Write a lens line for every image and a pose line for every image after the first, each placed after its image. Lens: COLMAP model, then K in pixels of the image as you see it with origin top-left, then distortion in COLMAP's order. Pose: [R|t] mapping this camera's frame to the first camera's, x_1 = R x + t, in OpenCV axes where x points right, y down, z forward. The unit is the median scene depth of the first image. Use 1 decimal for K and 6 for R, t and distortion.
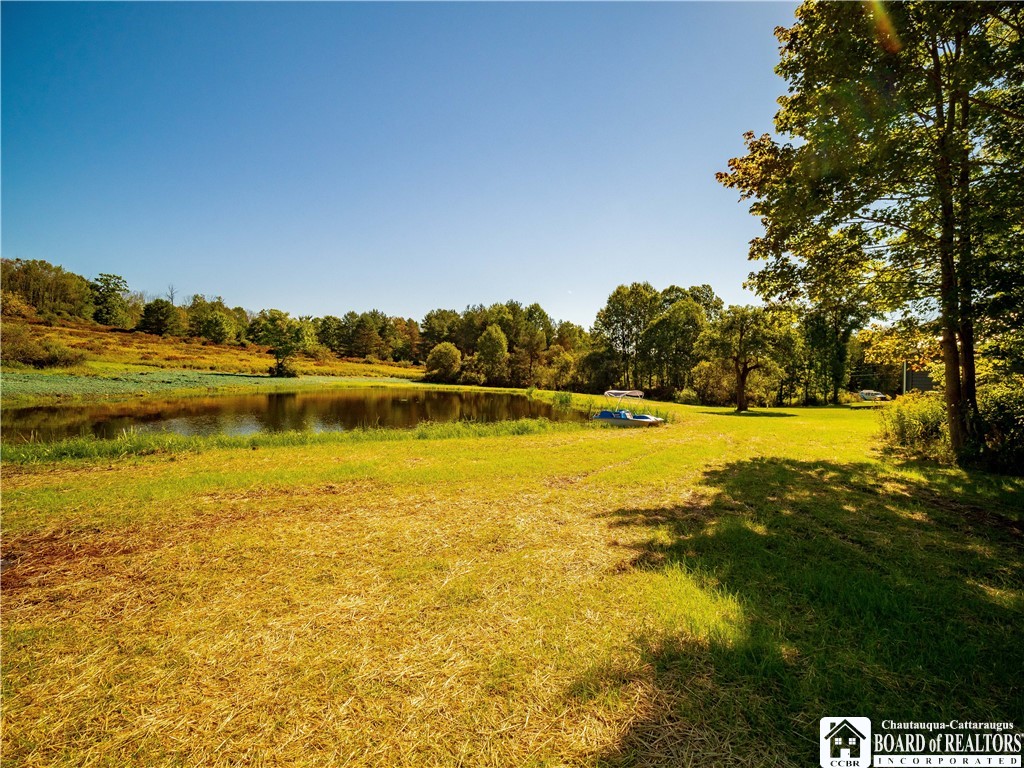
lens RADIAL K [[465.1, 0, 518.3], [0, 465.1, 385.9], [0, 0, 1]] dist [-0.023561, -0.000128]
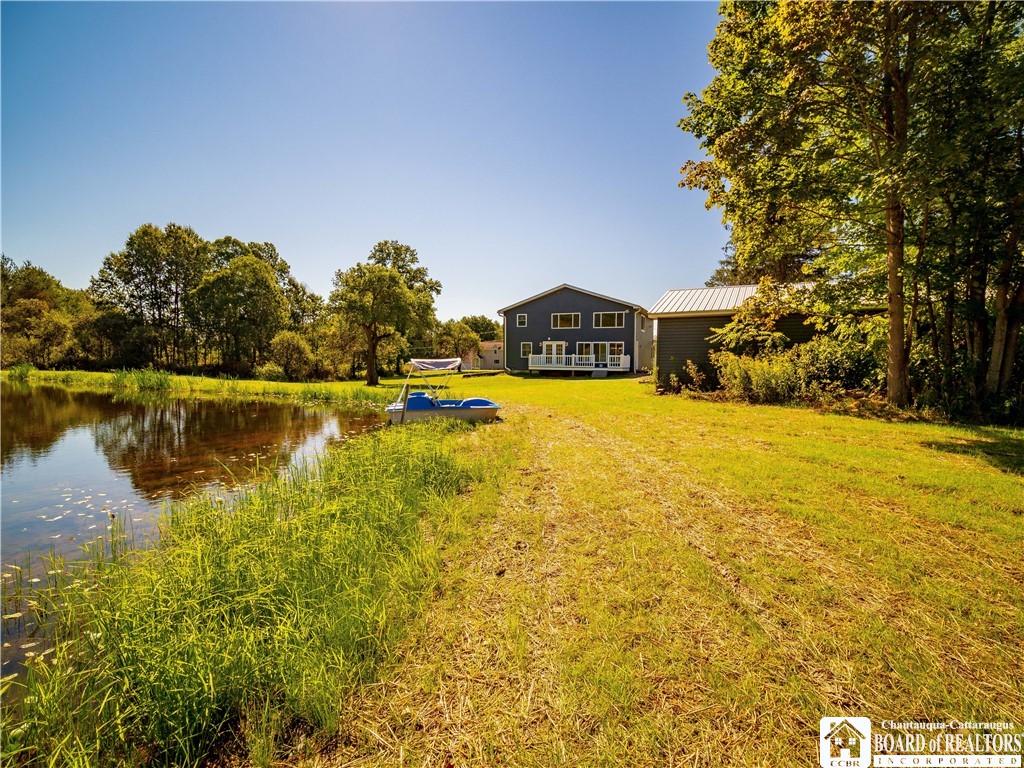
lens RADIAL K [[465.1, 0, 515.6], [0, 465.1, 378.1], [0, 0, 1]] dist [-0.023561, -0.000128]
pose [[0.583393, -0.049471, 0.810682, -0.036562], [0.019368, 0.998707, 0.047007, 0.001789], [-0.811959, -0.011722, 0.583596, 0.122621]]
